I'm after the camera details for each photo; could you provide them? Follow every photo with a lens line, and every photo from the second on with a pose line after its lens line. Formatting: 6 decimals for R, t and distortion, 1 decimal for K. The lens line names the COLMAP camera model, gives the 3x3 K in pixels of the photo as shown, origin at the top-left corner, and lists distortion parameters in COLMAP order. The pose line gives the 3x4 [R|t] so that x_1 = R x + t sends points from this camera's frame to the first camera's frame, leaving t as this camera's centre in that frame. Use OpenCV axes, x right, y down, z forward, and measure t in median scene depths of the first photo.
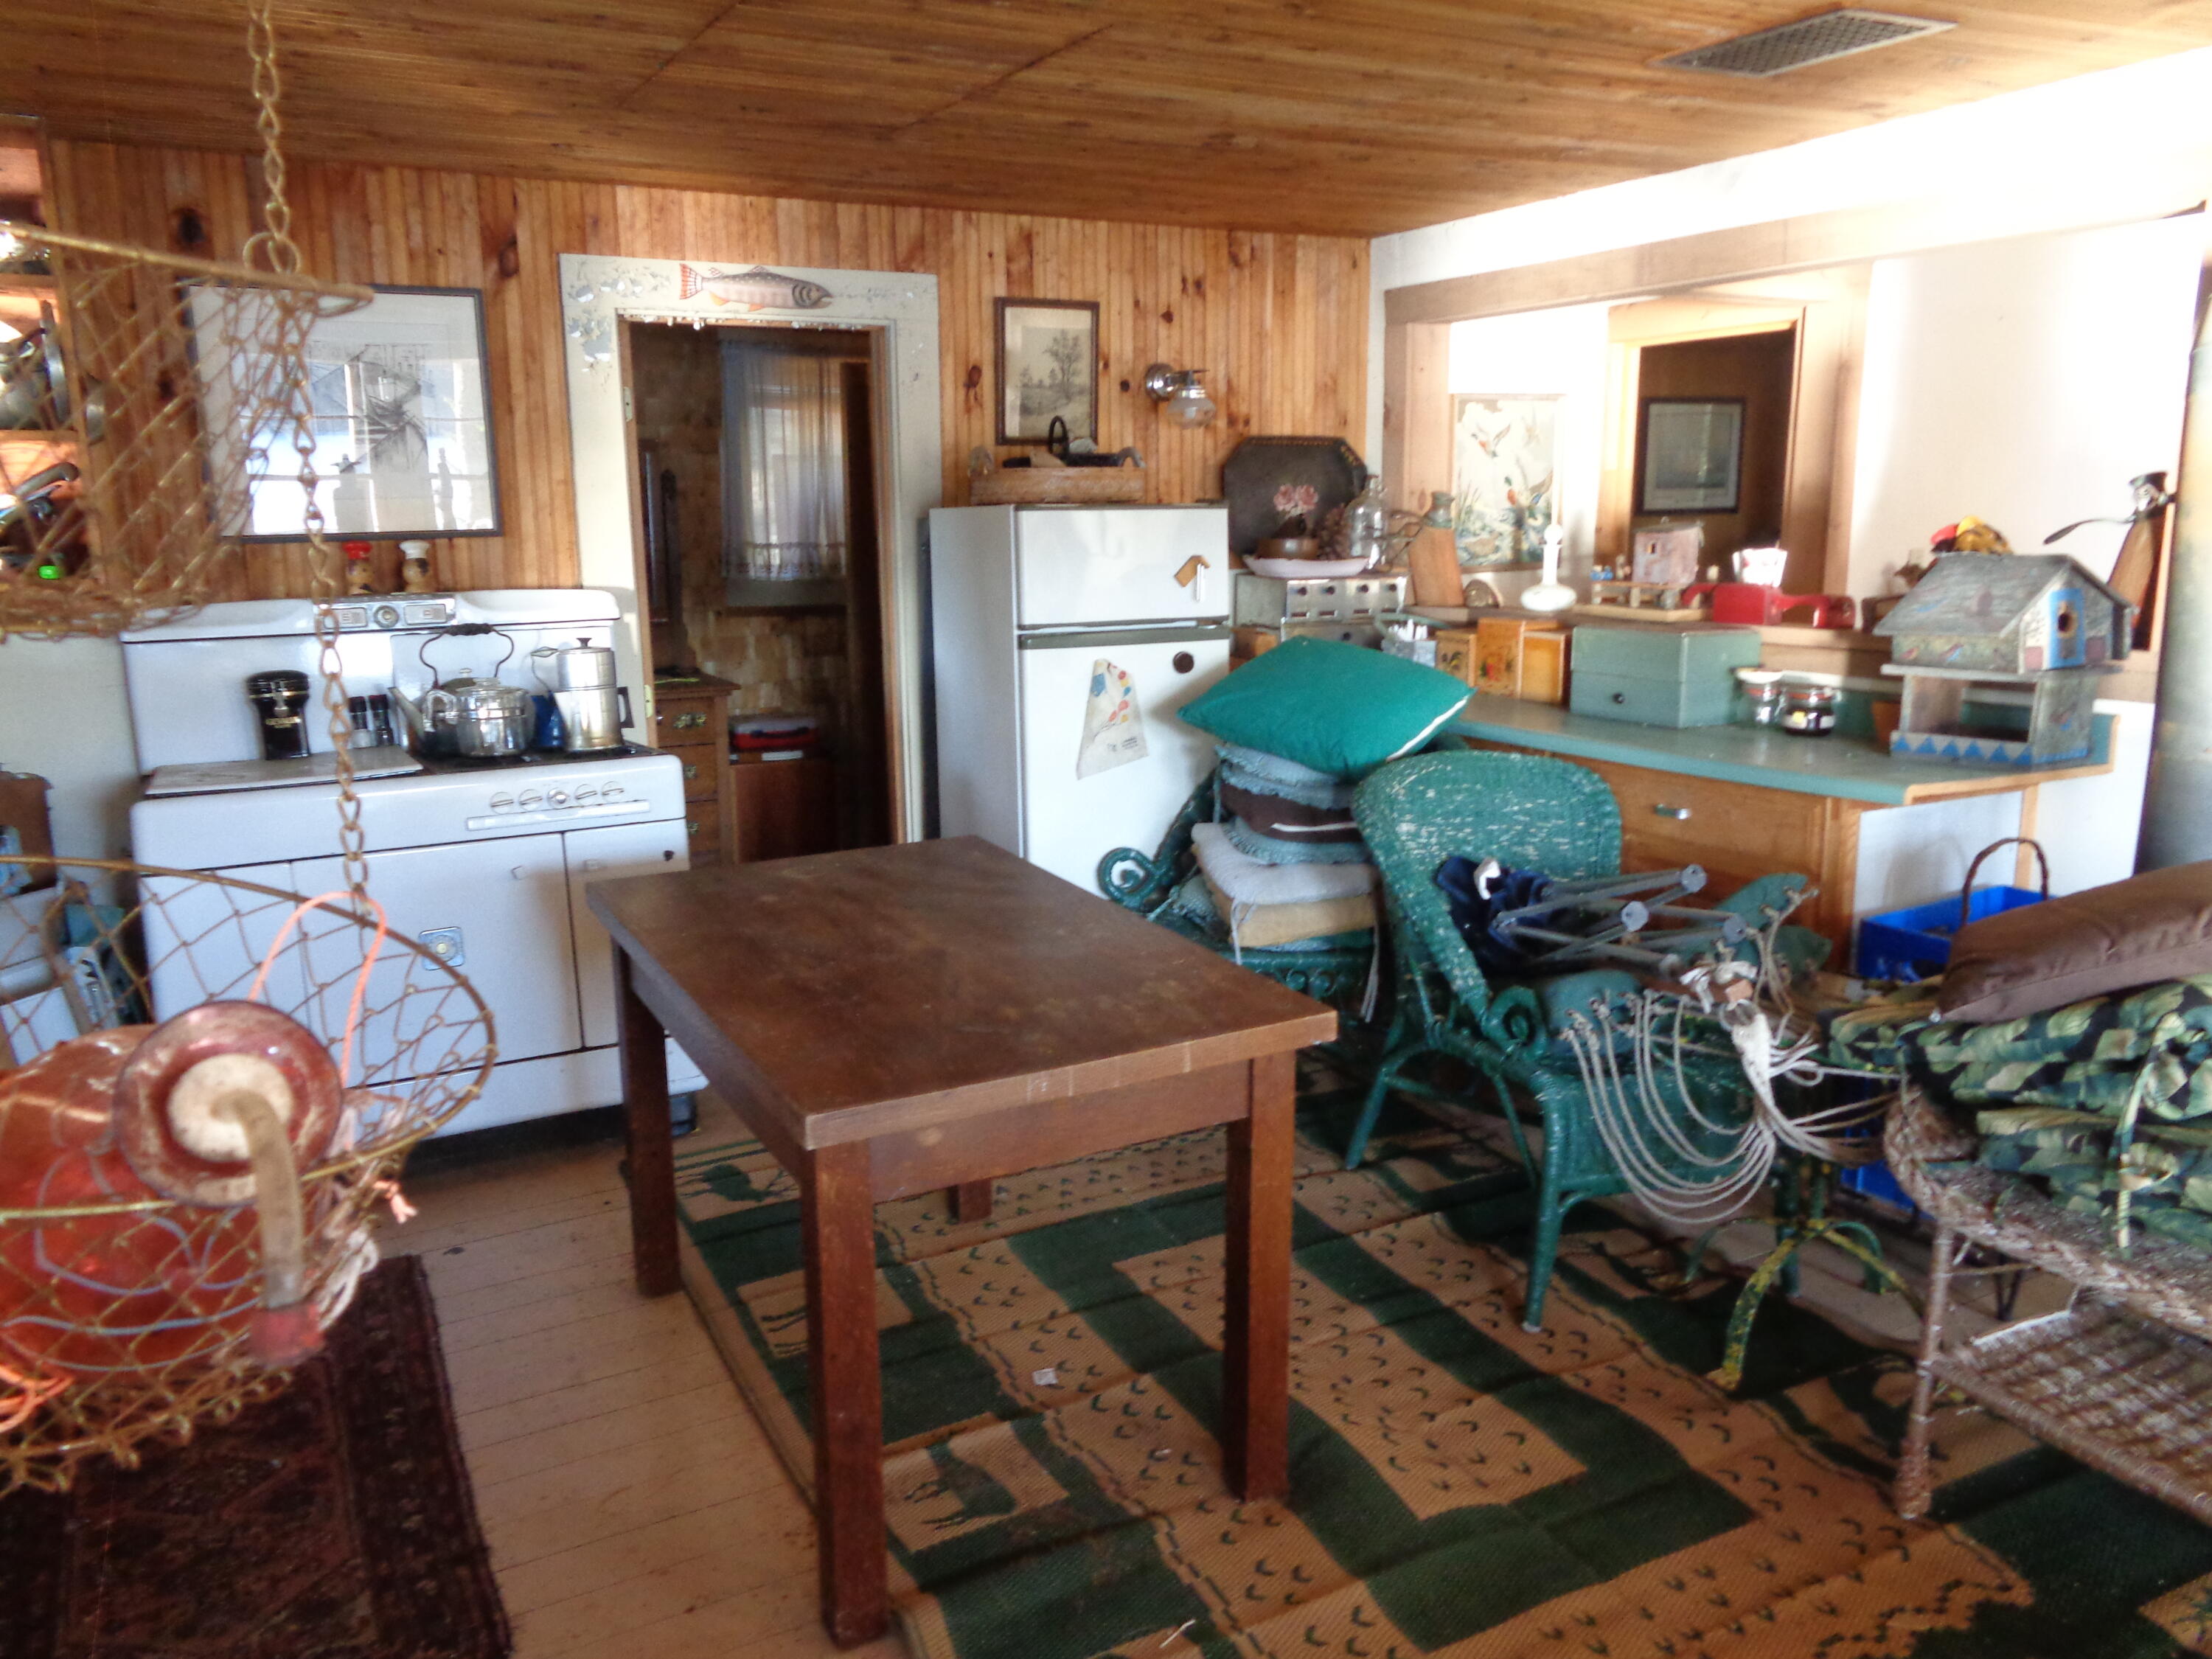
lens RADIAL K [[1642.2, 0, 1136.8], [0, 1642.2, 824.4], [0, 0, 1]] dist [-0.001684, 0.005946]
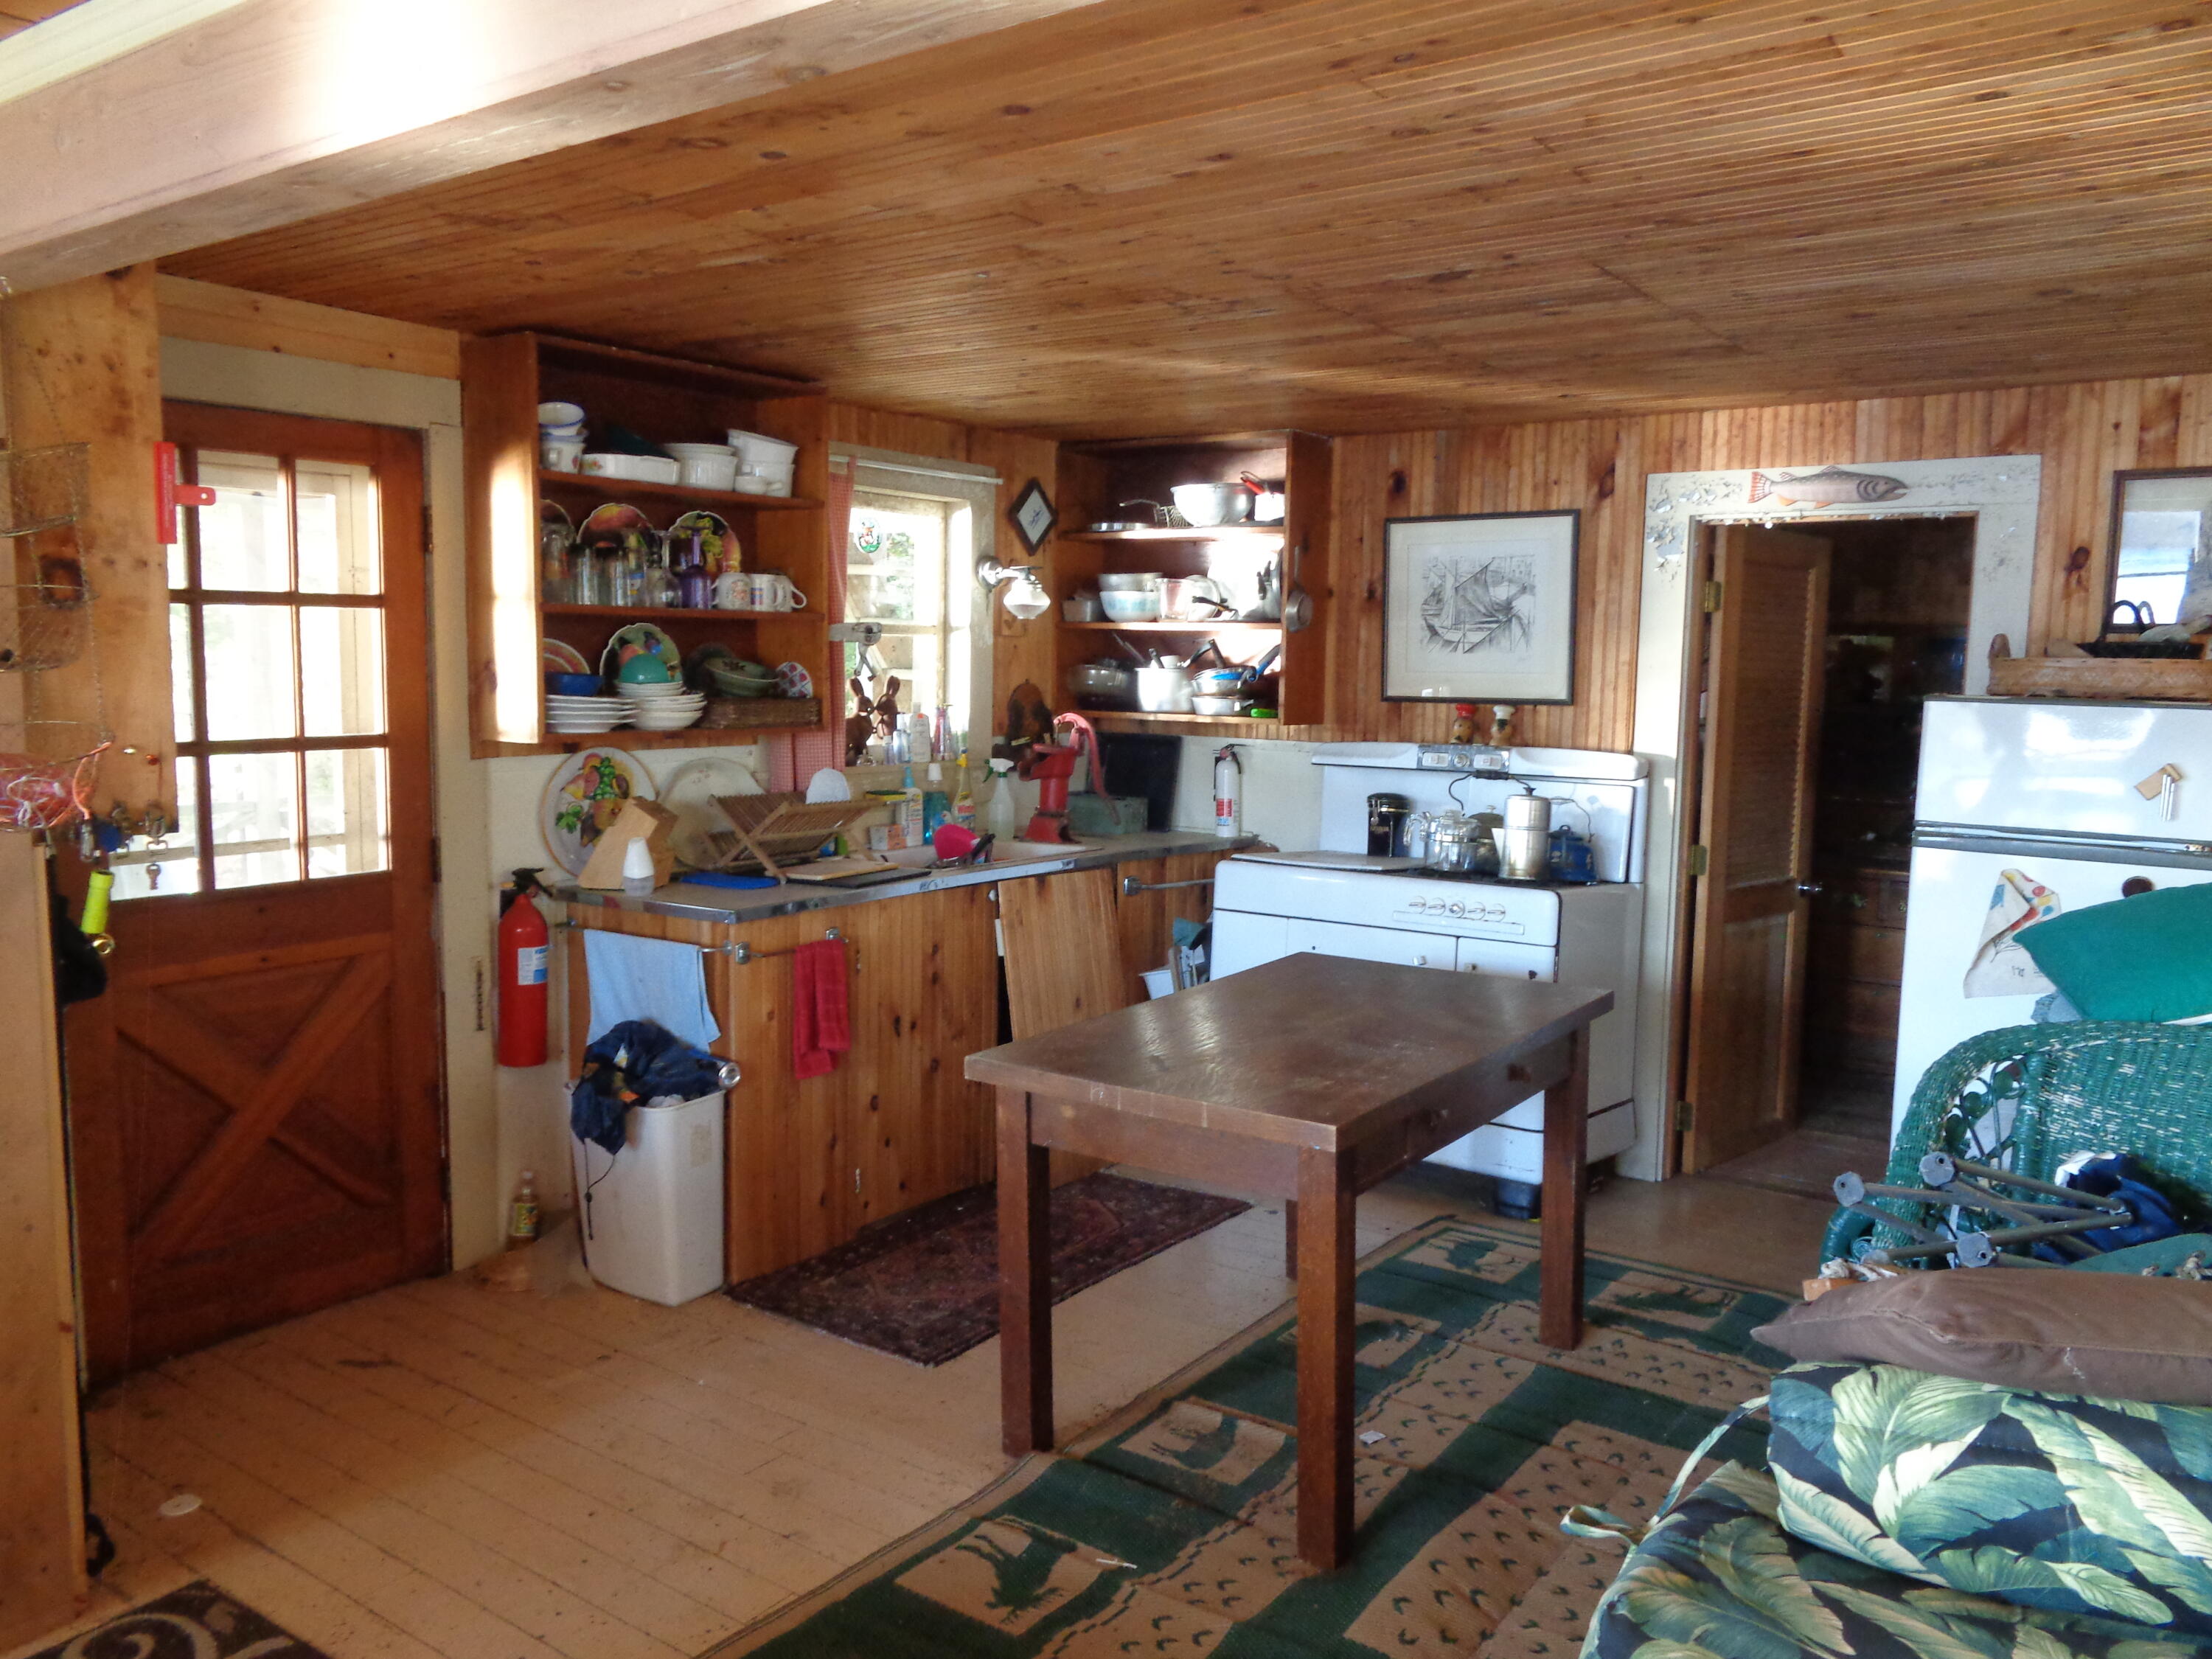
lens RADIAL K [[1642.2, 0, 1136.8], [0, 1642.2, 824.4], [0, 0, 1]] dist [-0.001684, 0.005946]
pose [[0.436112, 0.104761, -0.893774, 0.529365], [-0.204865, 0.978679, 0.014750, -0.038214], [0.876263, 0.176670, 0.448276, 0.173250]]
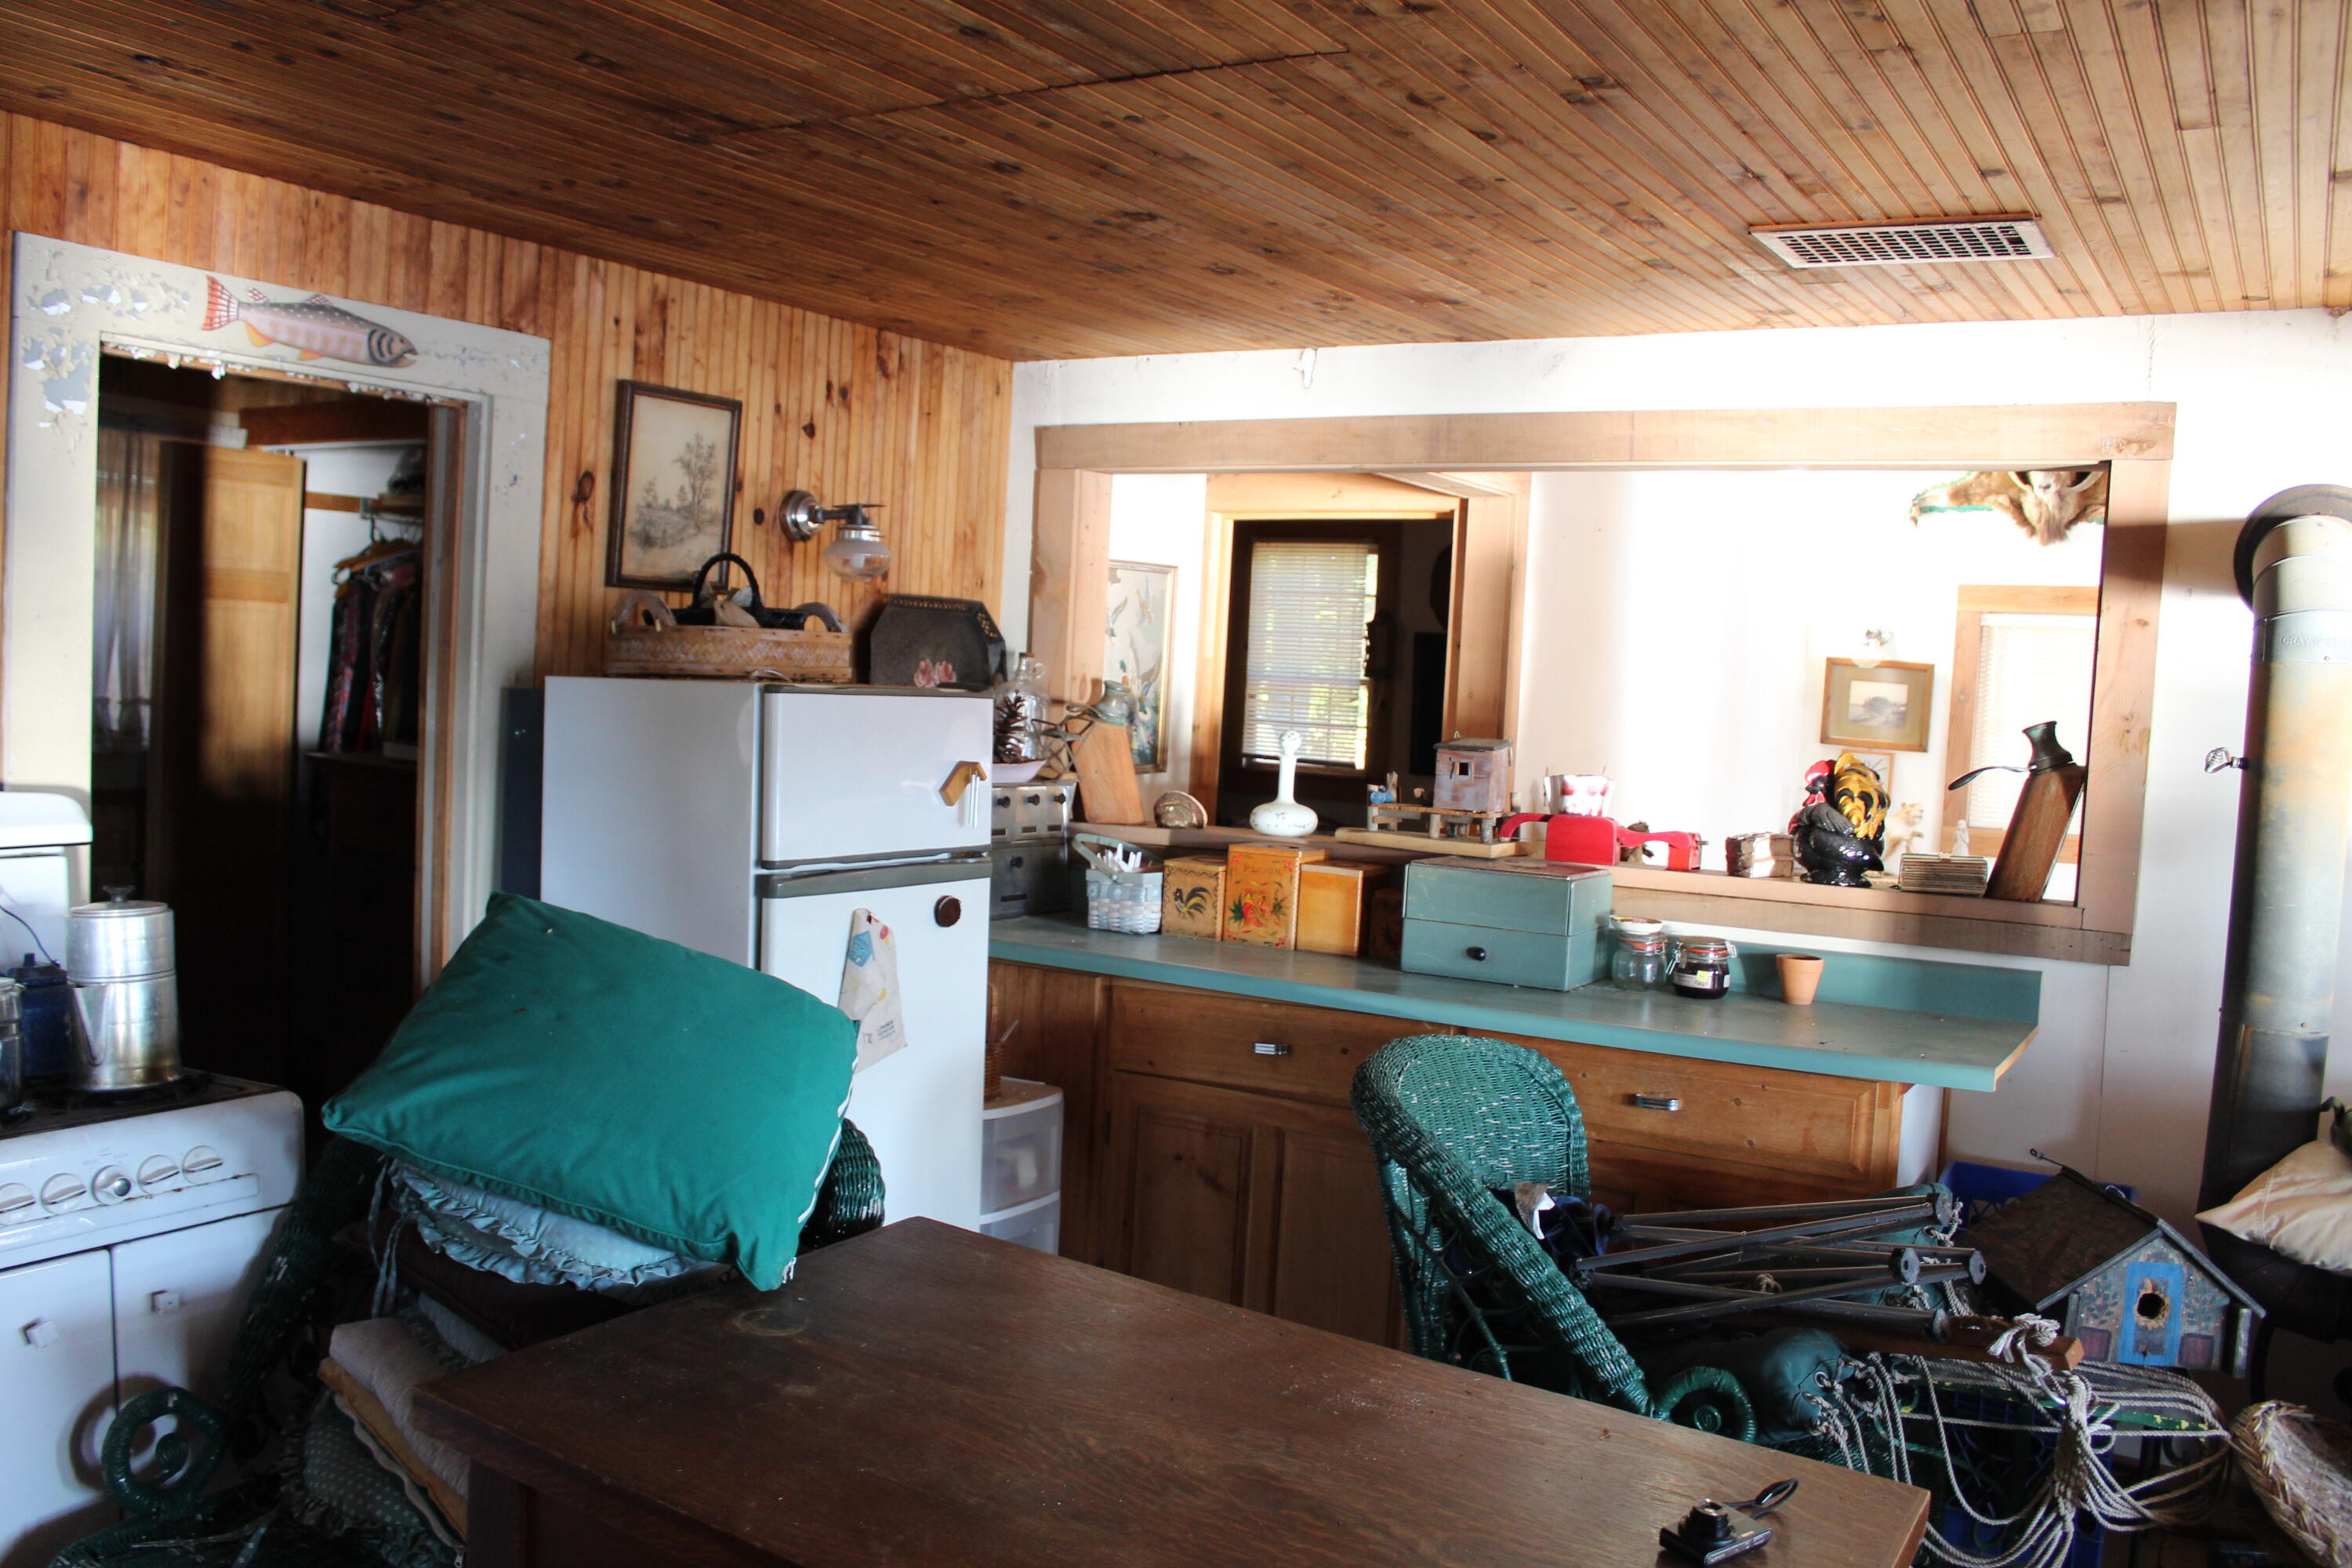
lens RADIAL K [[1907.0, 0, 1166.8], [0, 1907.0, 791.5], [0, 0, 1]] dist [-0.161377, 0.132358]
pose [[0.874105, 0.021969, 0.485240, -0.278836], [0.037443, 0.992957, -0.112405, -0.052876], [-0.484292, 0.116422, 0.867126, 0.233163]]
